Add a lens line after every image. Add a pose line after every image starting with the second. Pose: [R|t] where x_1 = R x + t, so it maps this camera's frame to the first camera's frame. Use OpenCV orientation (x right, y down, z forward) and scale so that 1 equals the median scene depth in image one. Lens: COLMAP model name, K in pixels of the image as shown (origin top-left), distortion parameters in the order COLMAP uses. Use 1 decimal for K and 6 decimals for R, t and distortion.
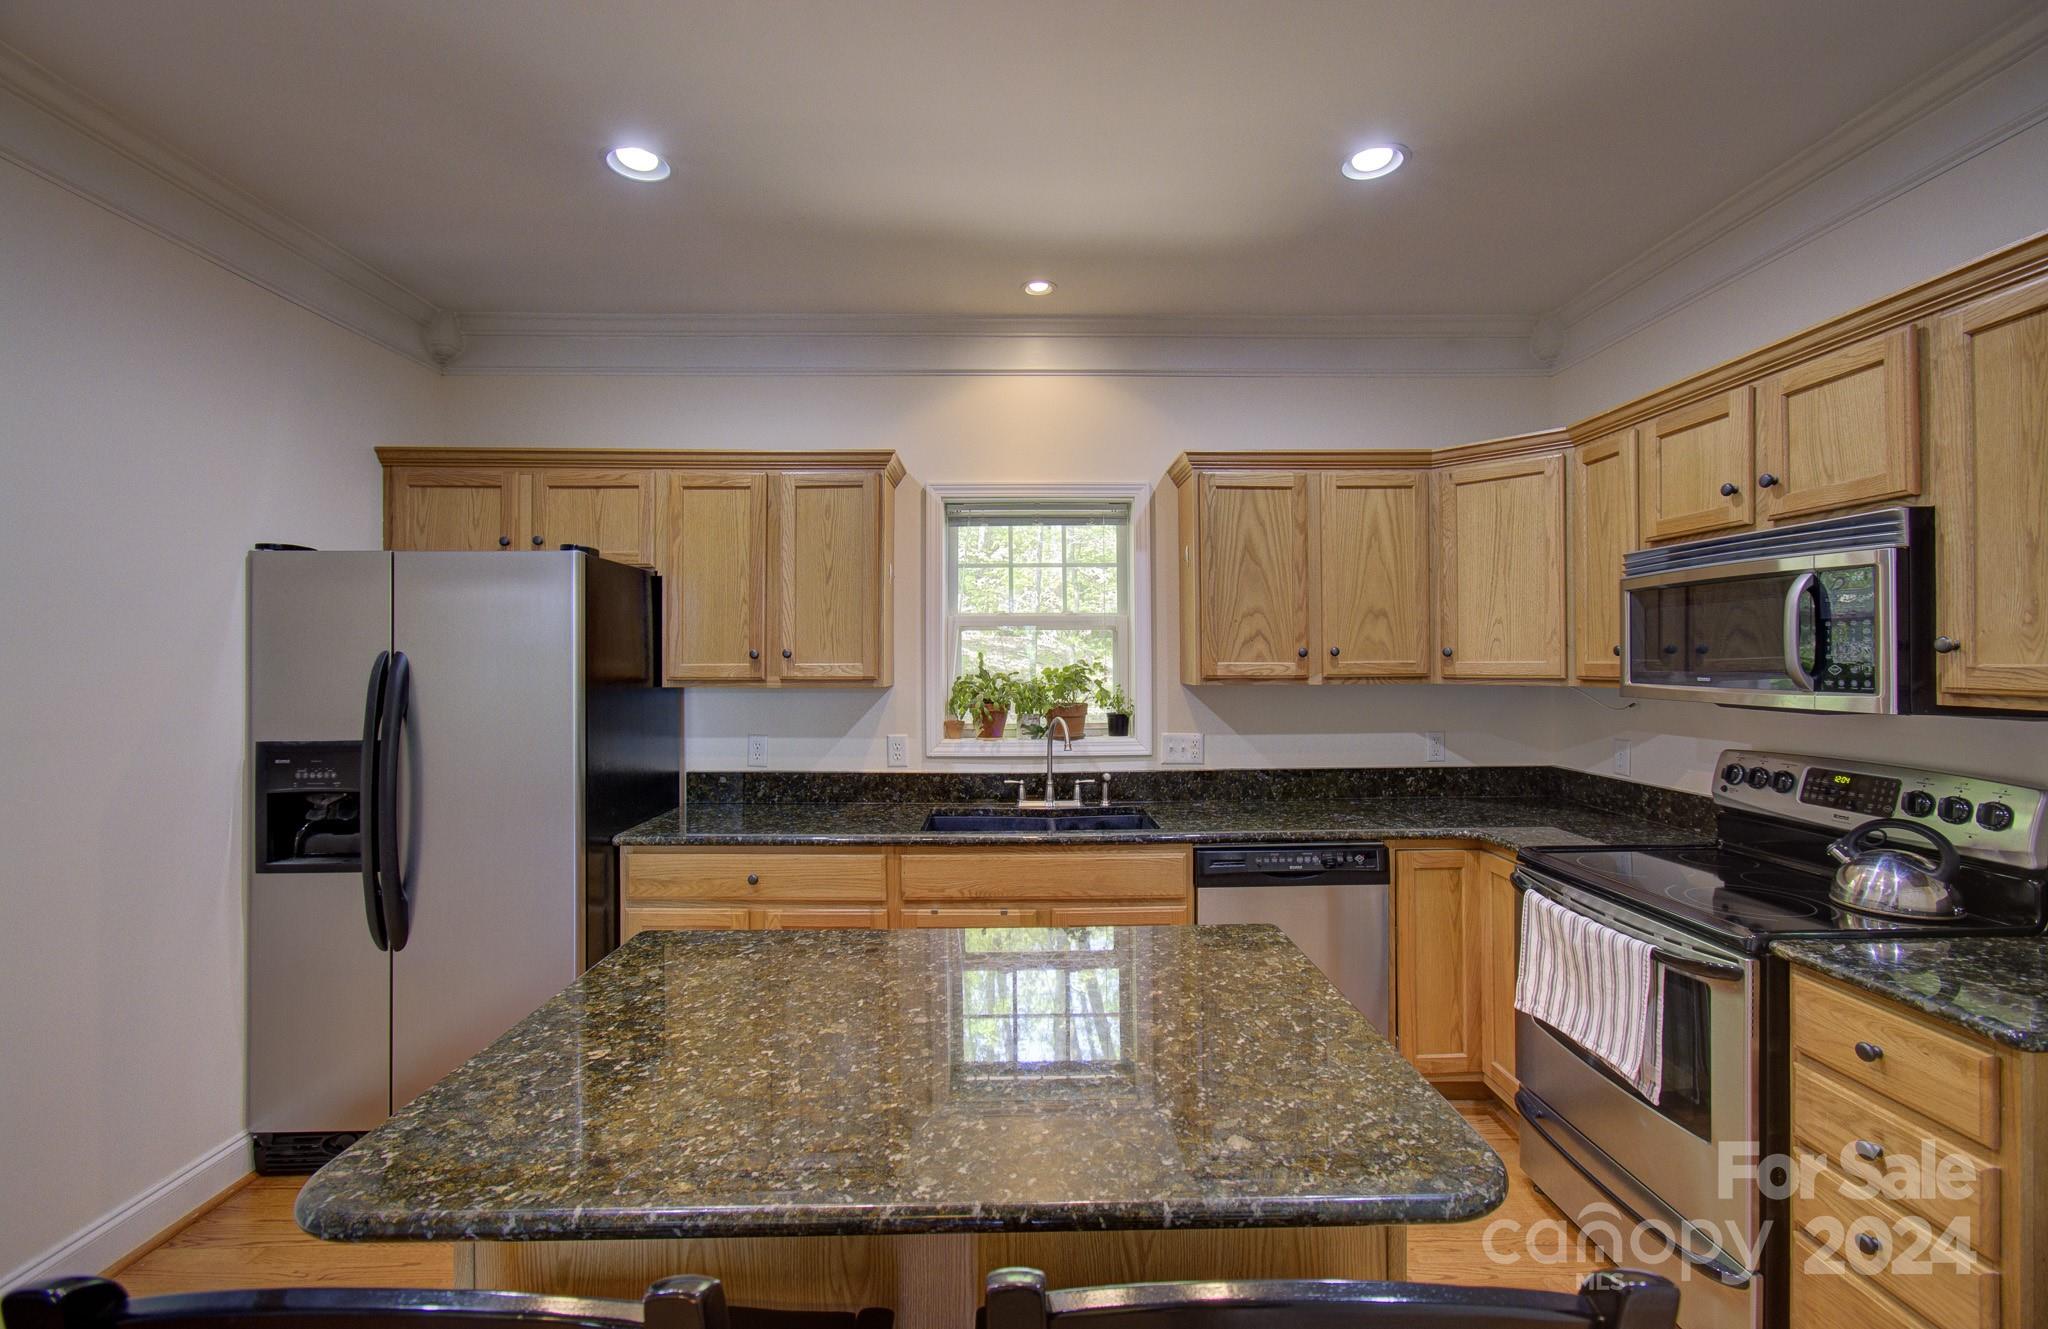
lens RADIAL K [[906.2, 0, 1031.6], [0, 906.2, 656.6], [0, 0, 1]] dist [-0.109411, 0.087009]
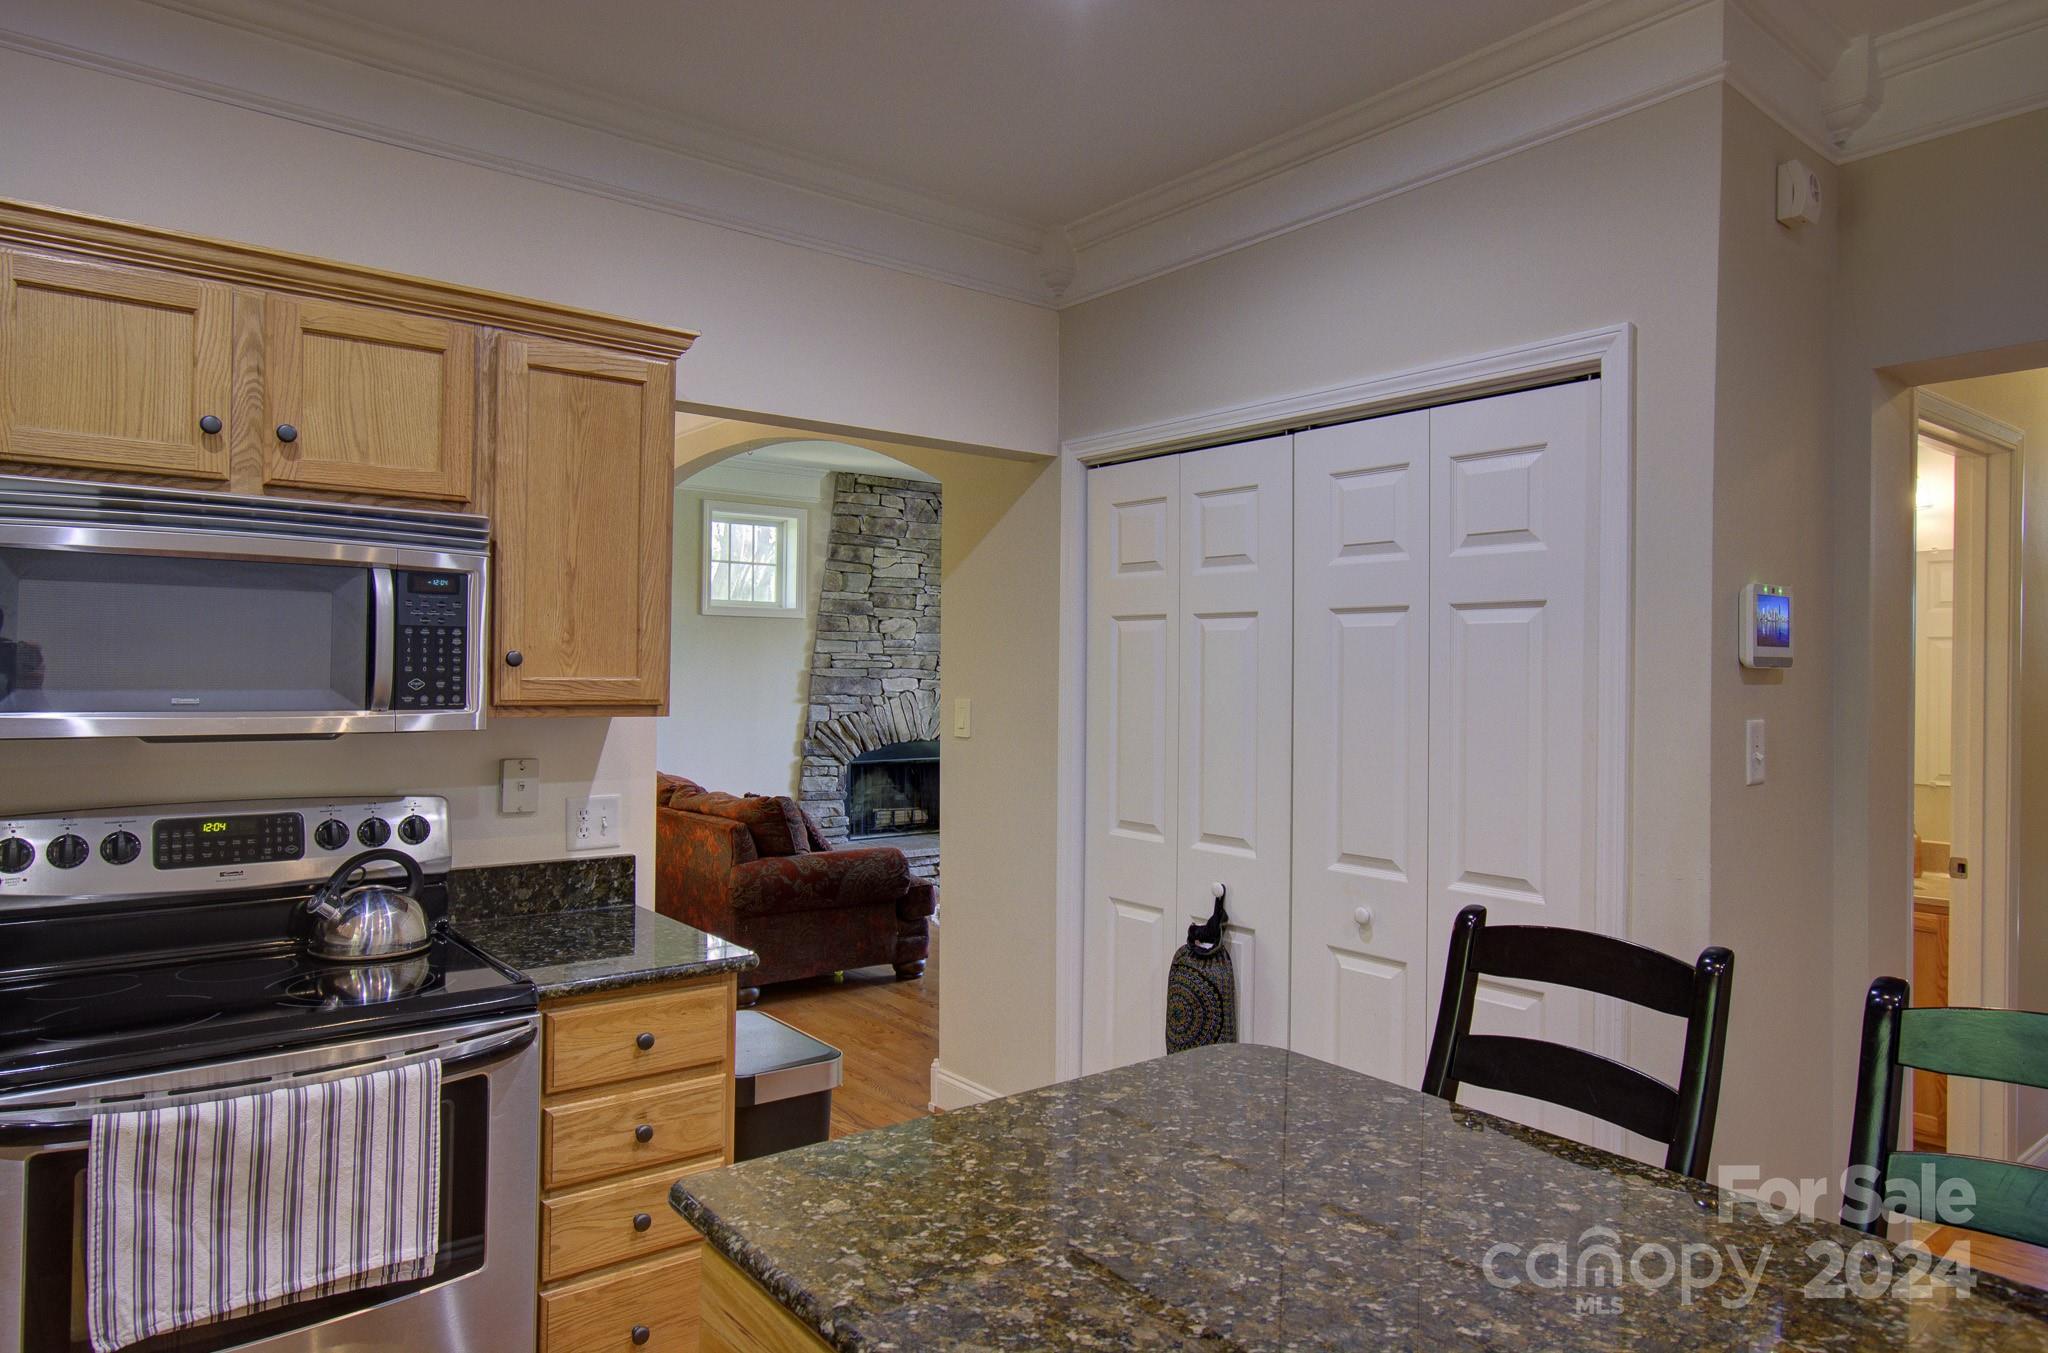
lens RADIAL K [[1247.2, 0, 1024.0], [0, 1247.2, 676.5], [0, 0, 1]] dist [-0.026496, -0.000224]
pose [[-0.602650, -0.003409, 0.797999, -0.282727], [-0.007320, 0.999972, -0.001256, 0.003013], [-0.797972, -0.006598, -0.602658, 0.832806]]
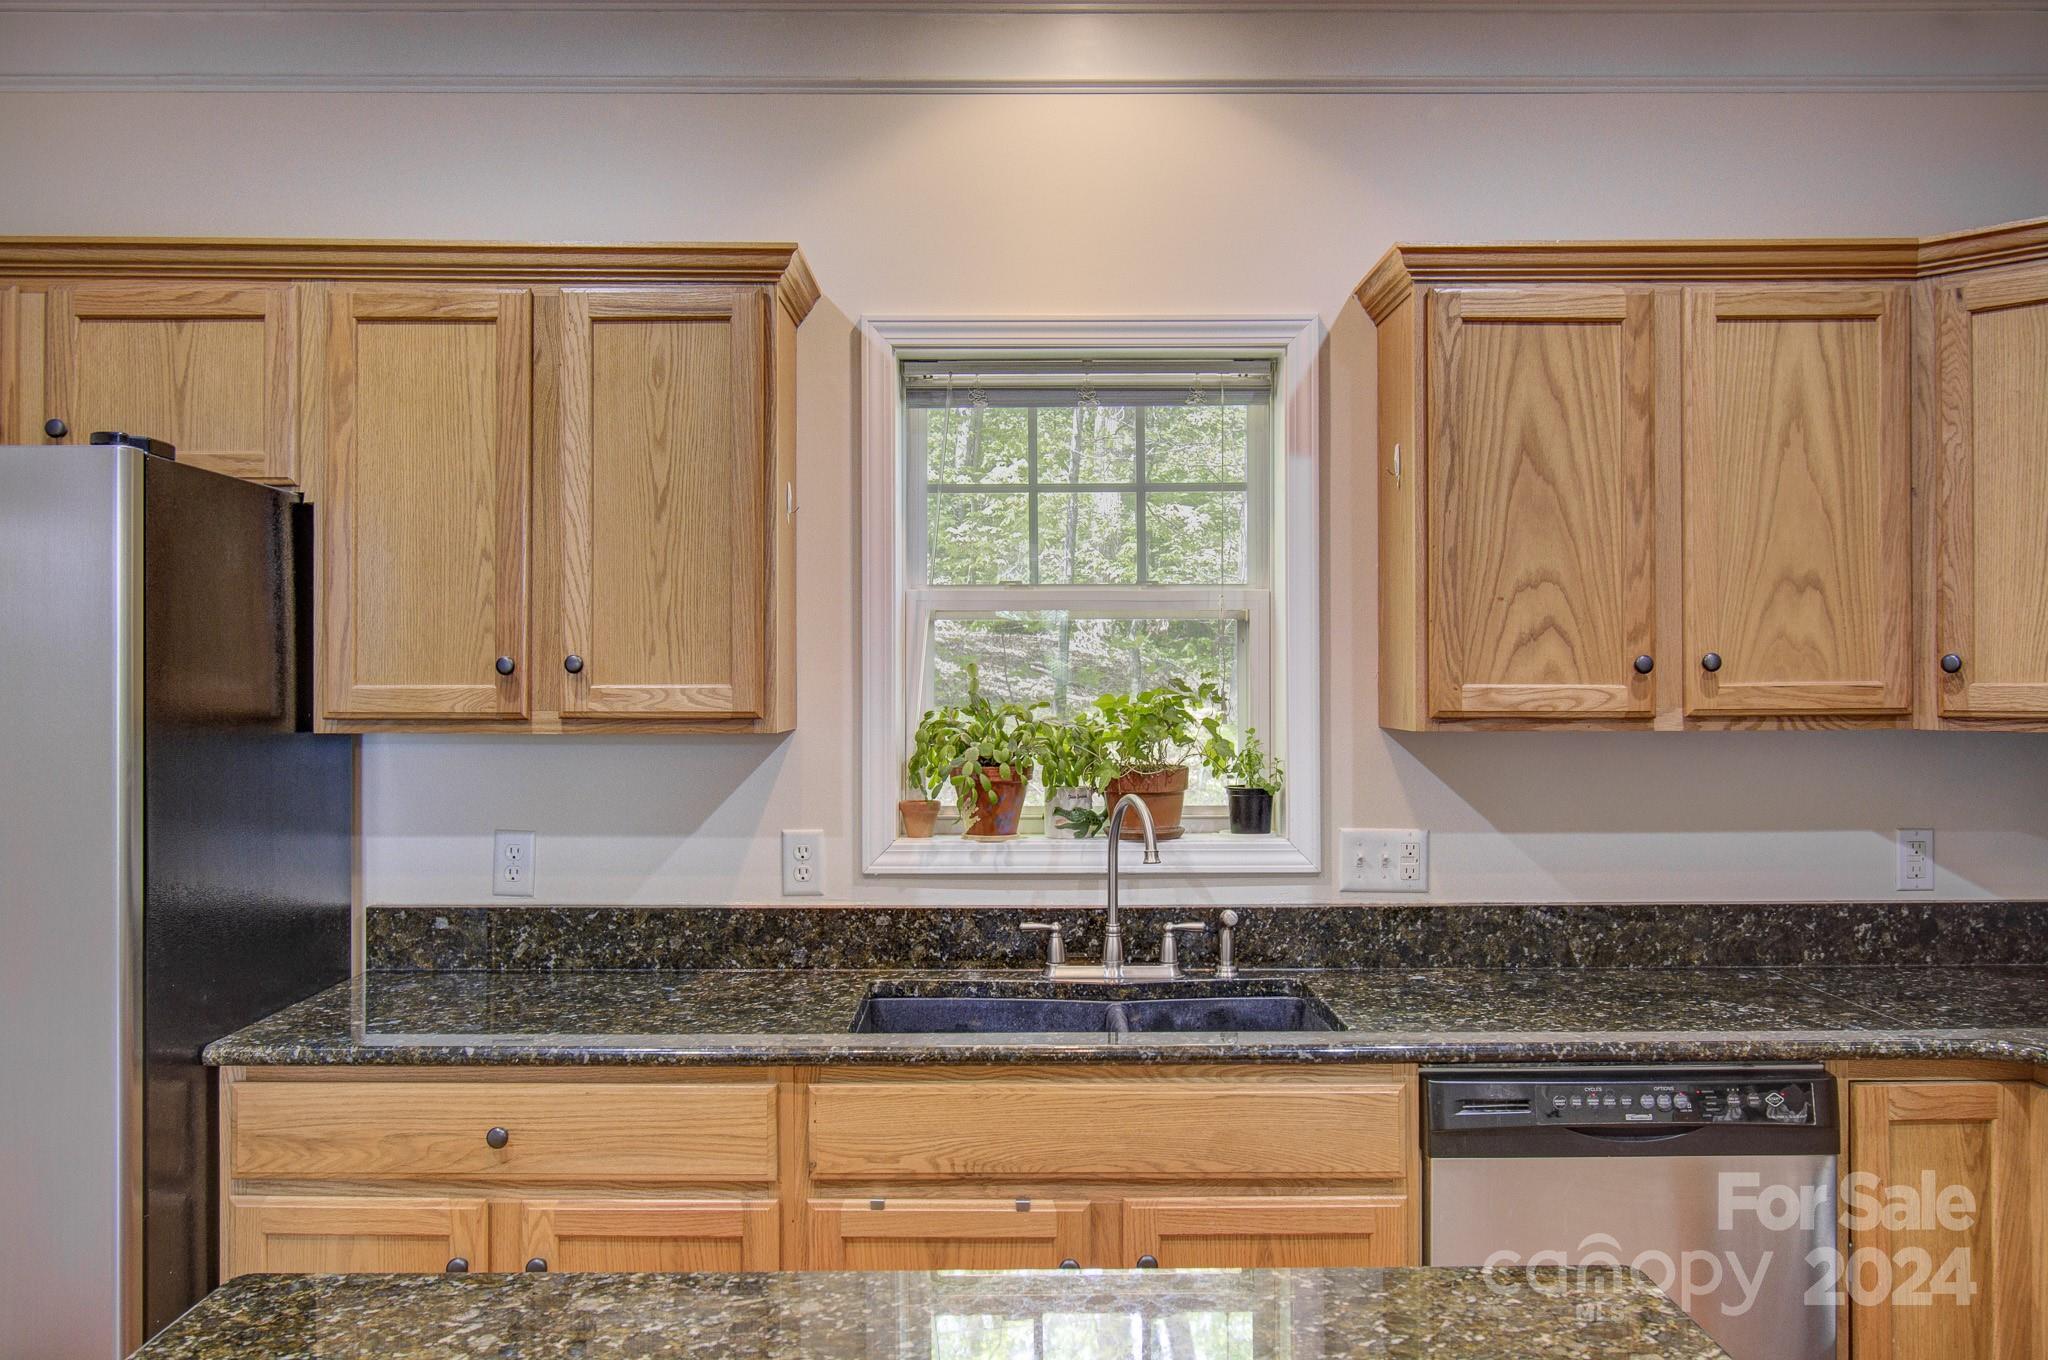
lens RADIAL K [[1686.0, 0, 1024.0], [0, 1686.0, 680.0], [0, 0, 1]] dist [-0.015893, -0.015909]
pose [[0.999846, 0.002132, -0.017426, -0.013460], [-0.002035, 0.999982, 0.005596, -0.000300], [0.017438, -0.005560, 0.999832, 0.093271]]
